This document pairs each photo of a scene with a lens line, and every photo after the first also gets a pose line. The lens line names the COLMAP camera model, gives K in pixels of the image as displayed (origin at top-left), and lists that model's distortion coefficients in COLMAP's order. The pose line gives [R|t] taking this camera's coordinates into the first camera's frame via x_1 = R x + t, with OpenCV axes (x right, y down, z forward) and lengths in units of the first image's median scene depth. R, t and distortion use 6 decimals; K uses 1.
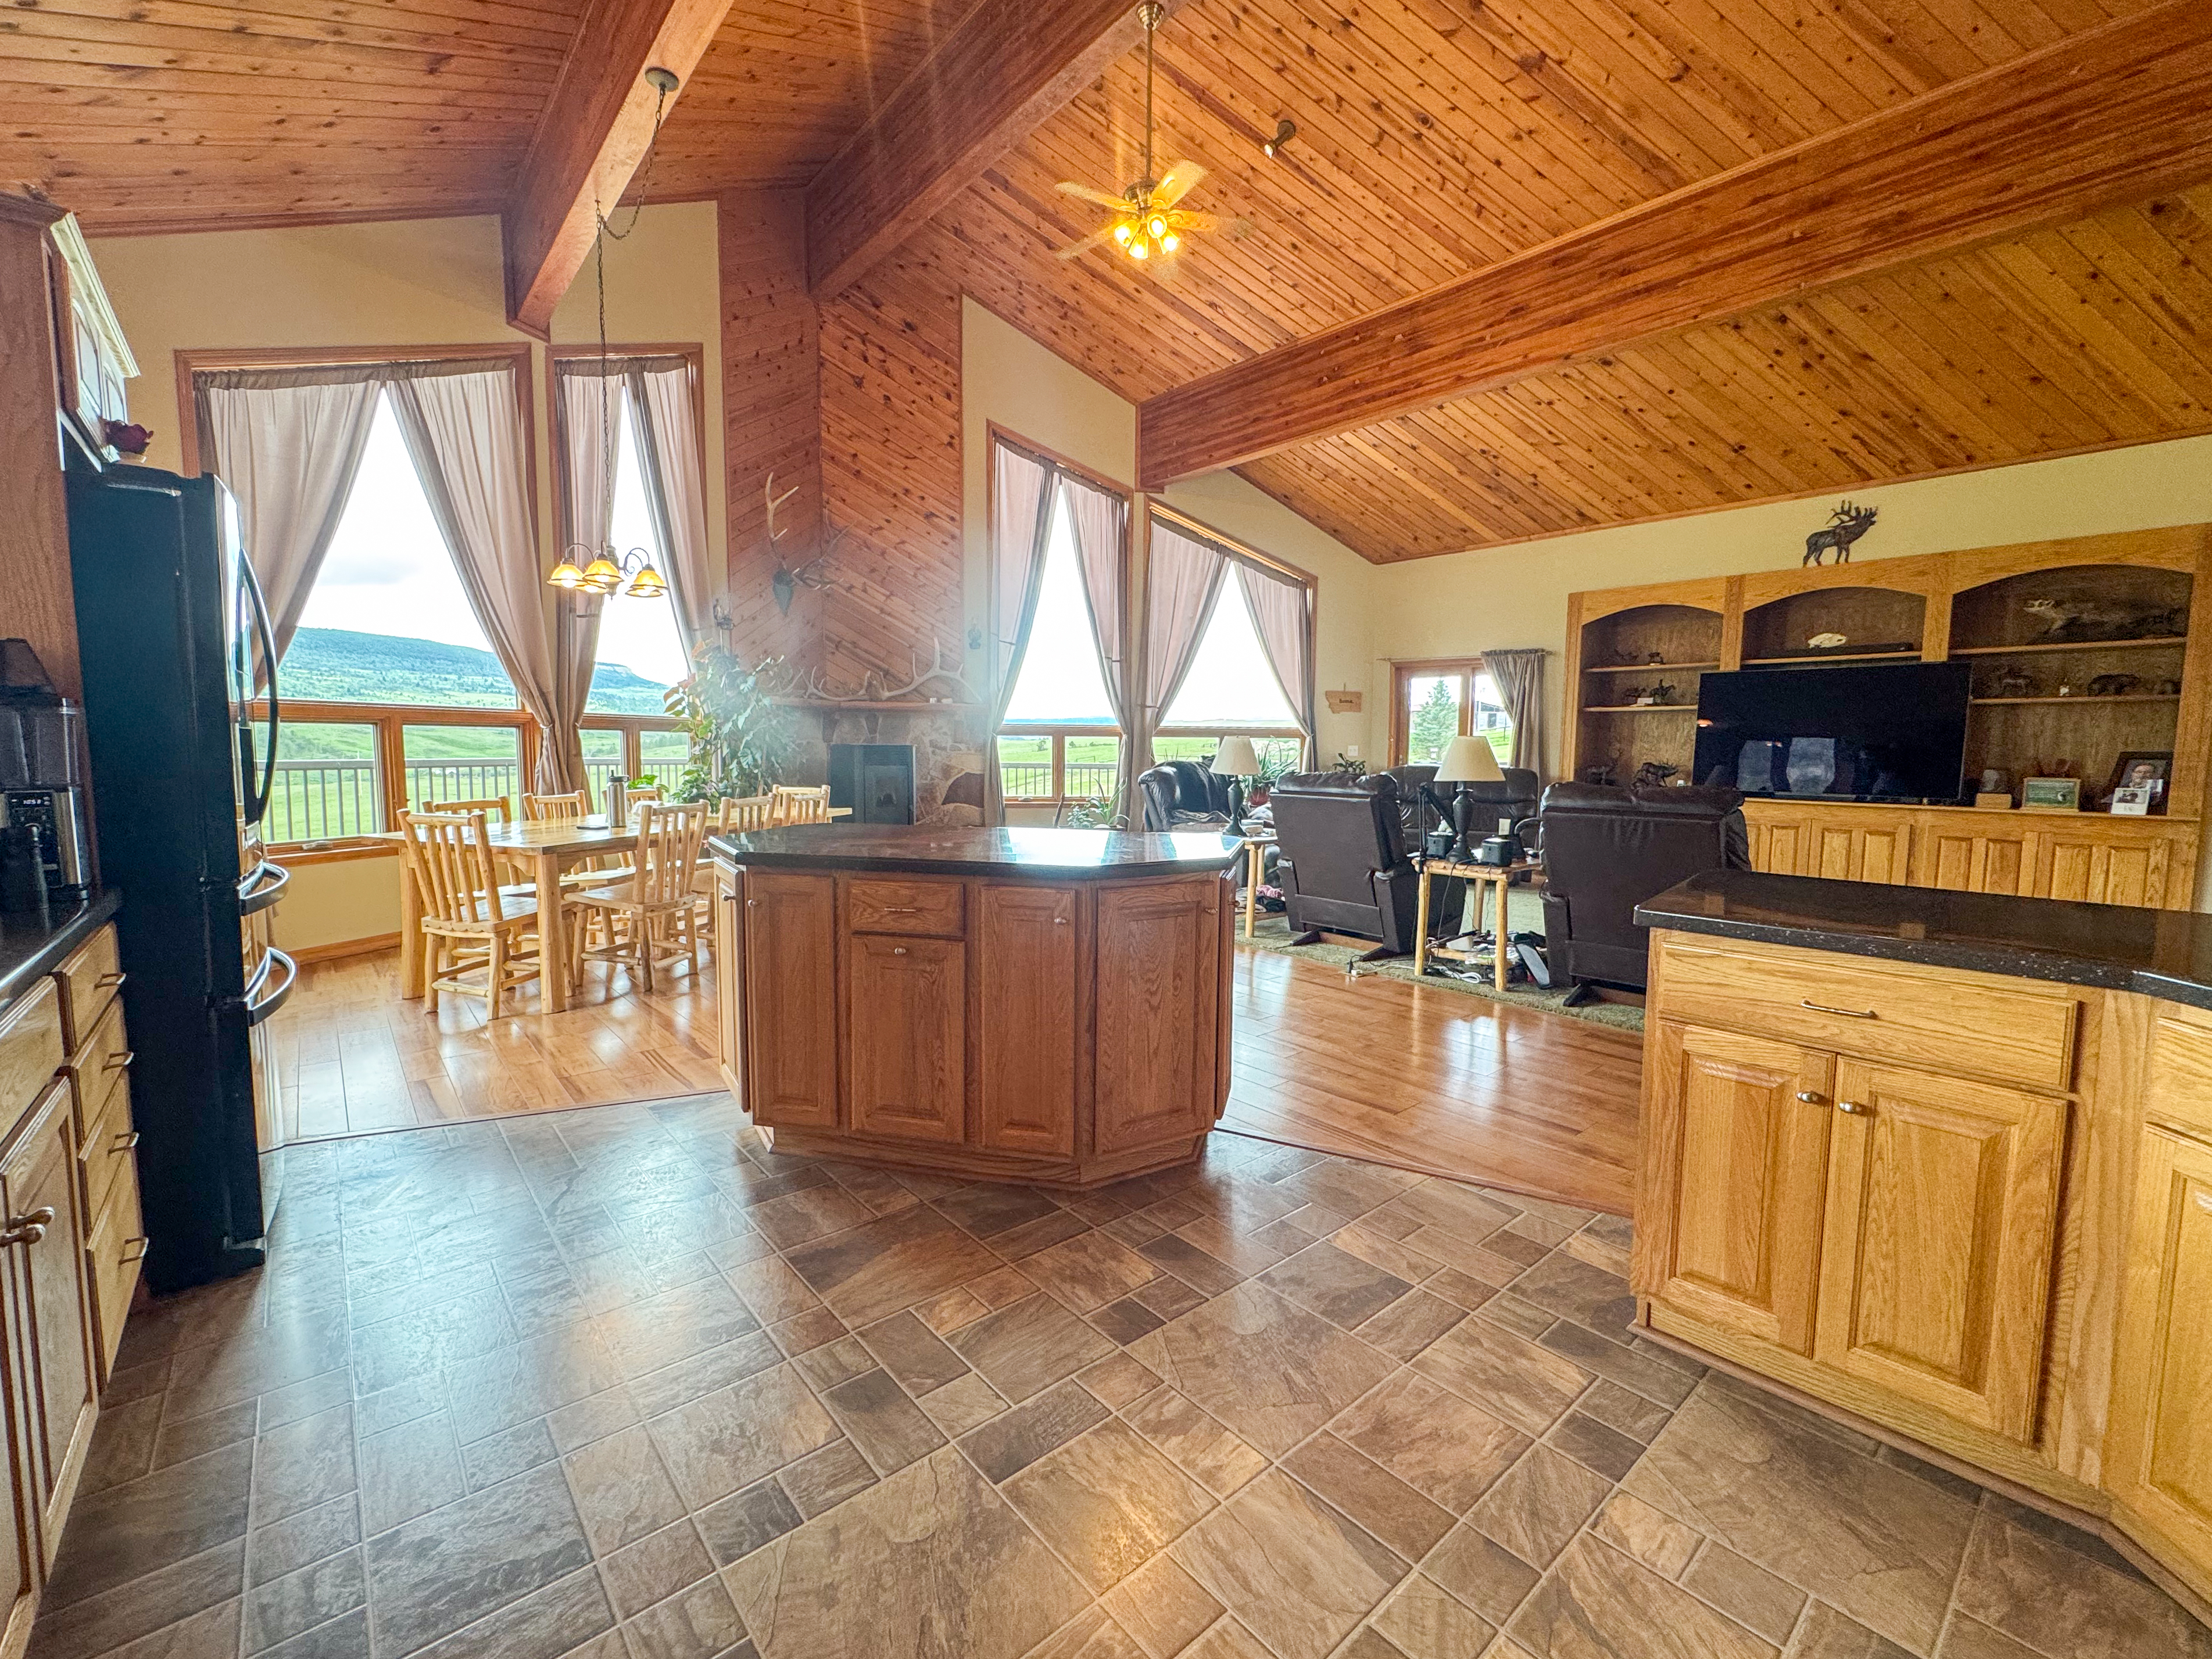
lens RADIAL K [[935.0, 0, 1097.7], [0, 935.0, 827.3], [0, 0, 1]] dist [-0.001652, 0.000450]
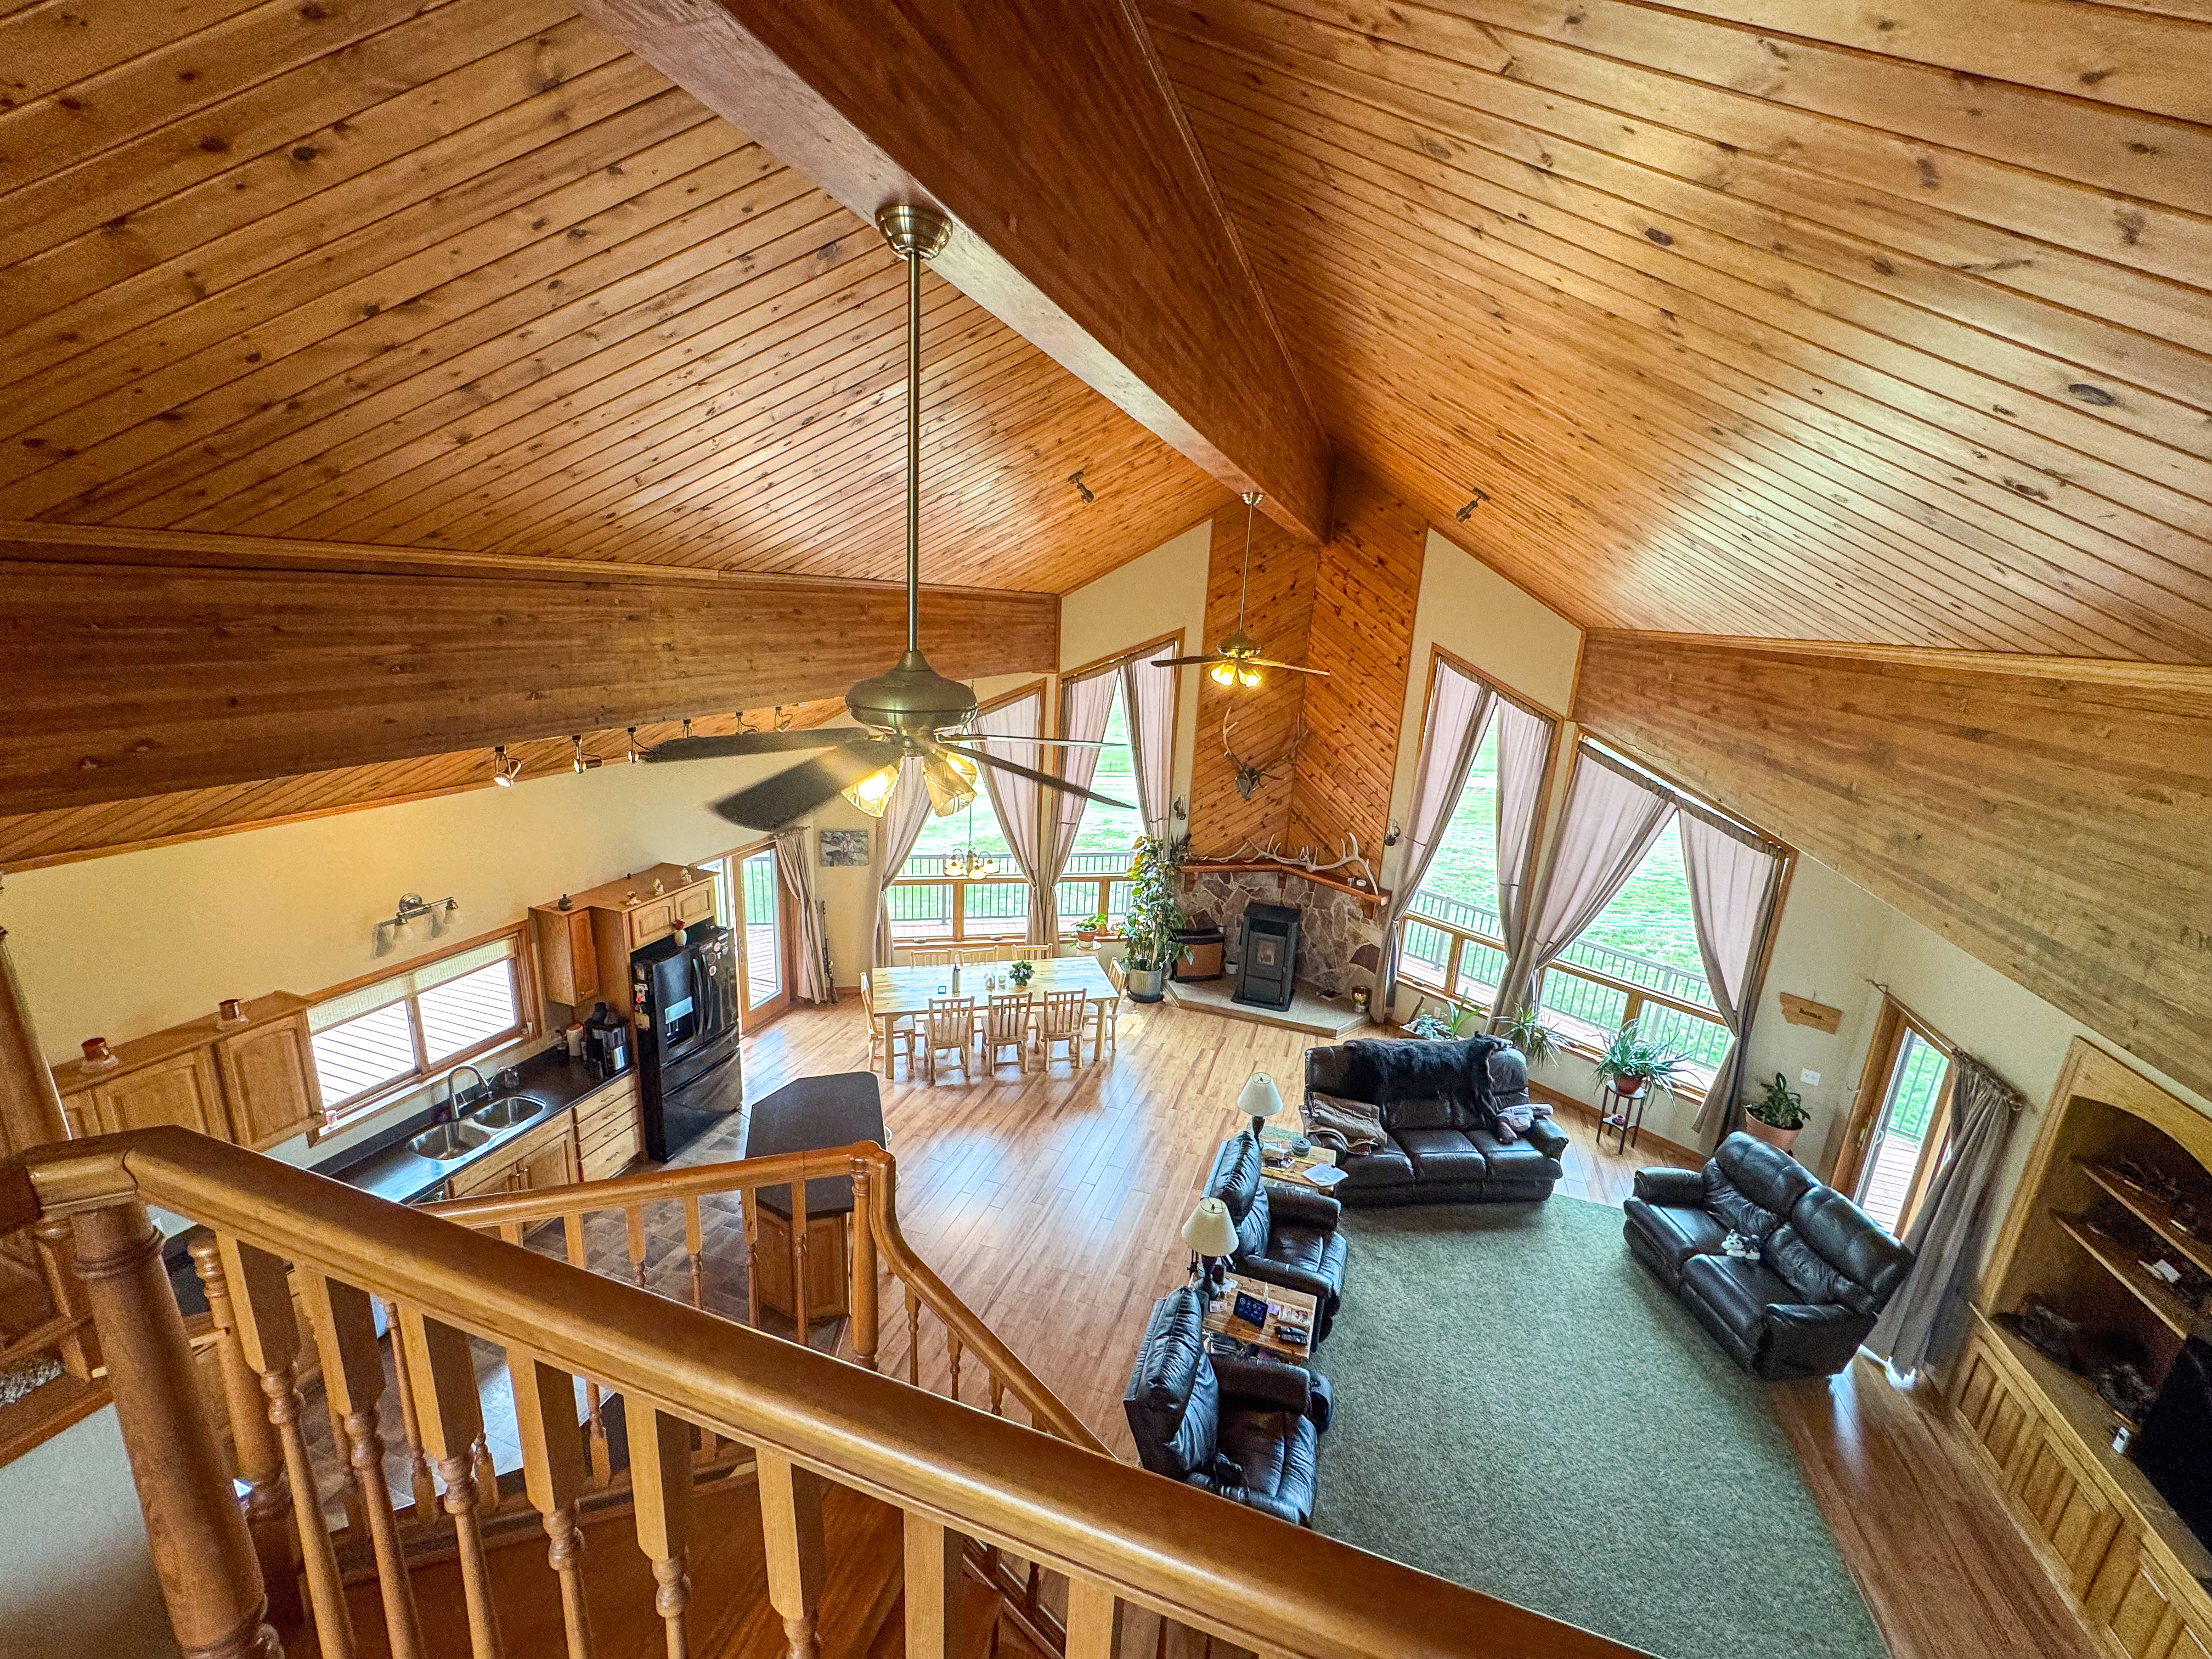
lens RADIAL K [[884.9, 0, 1106.0], [0, 884.9, 833.2], [0, 0, 1]] dist [-0.000454, -0.000286]
pose [[0.520100, 0.240992, -0.819401, 0.570583], [-0.121364, 0.970486, 0.208393, -0.391398], [0.845438, -0.008939, 0.533998, 0.140877]]
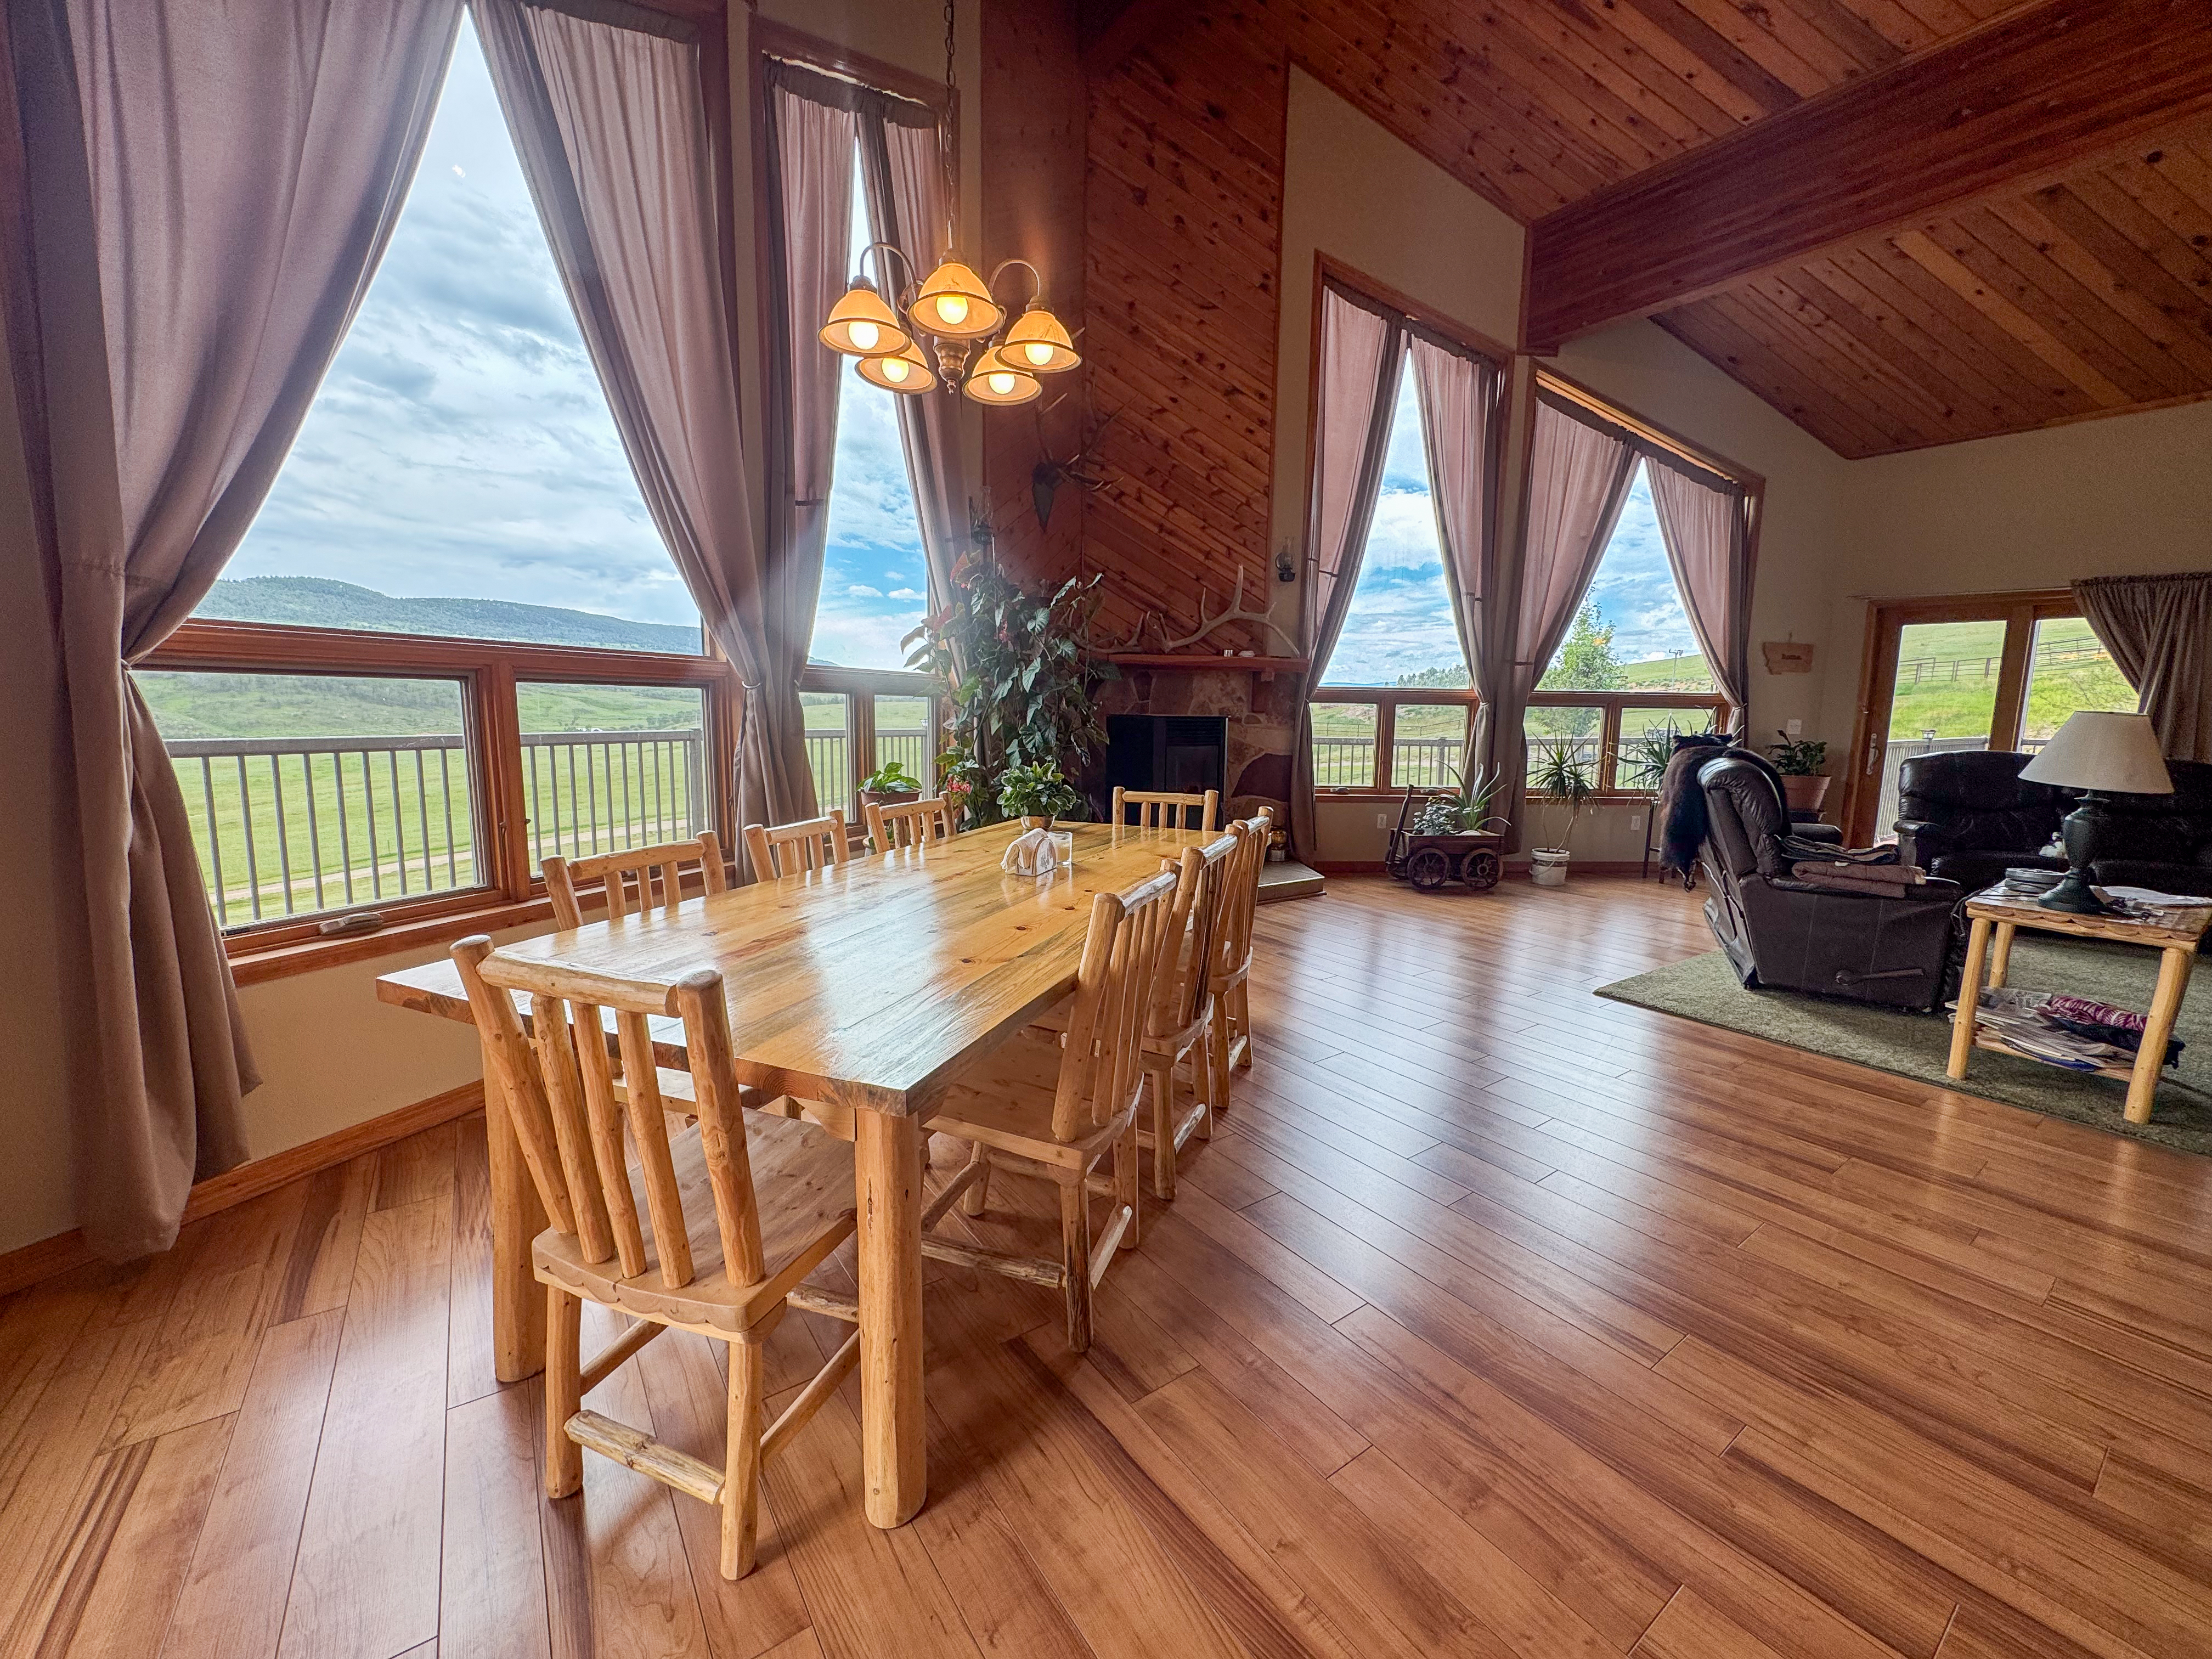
lens RADIAL K [[884.9, 0, 1103.6], [0, 884.9, 827.4], [0, 0, 1]] dist [-0.000454, -0.000286]
pose [[0.996319, 0.017436, -0.083927, -0.214367], [-0.013662, 0.998878, 0.045334, -0.031342], [0.084624, -0.044021, 0.995440, 0.306652]]
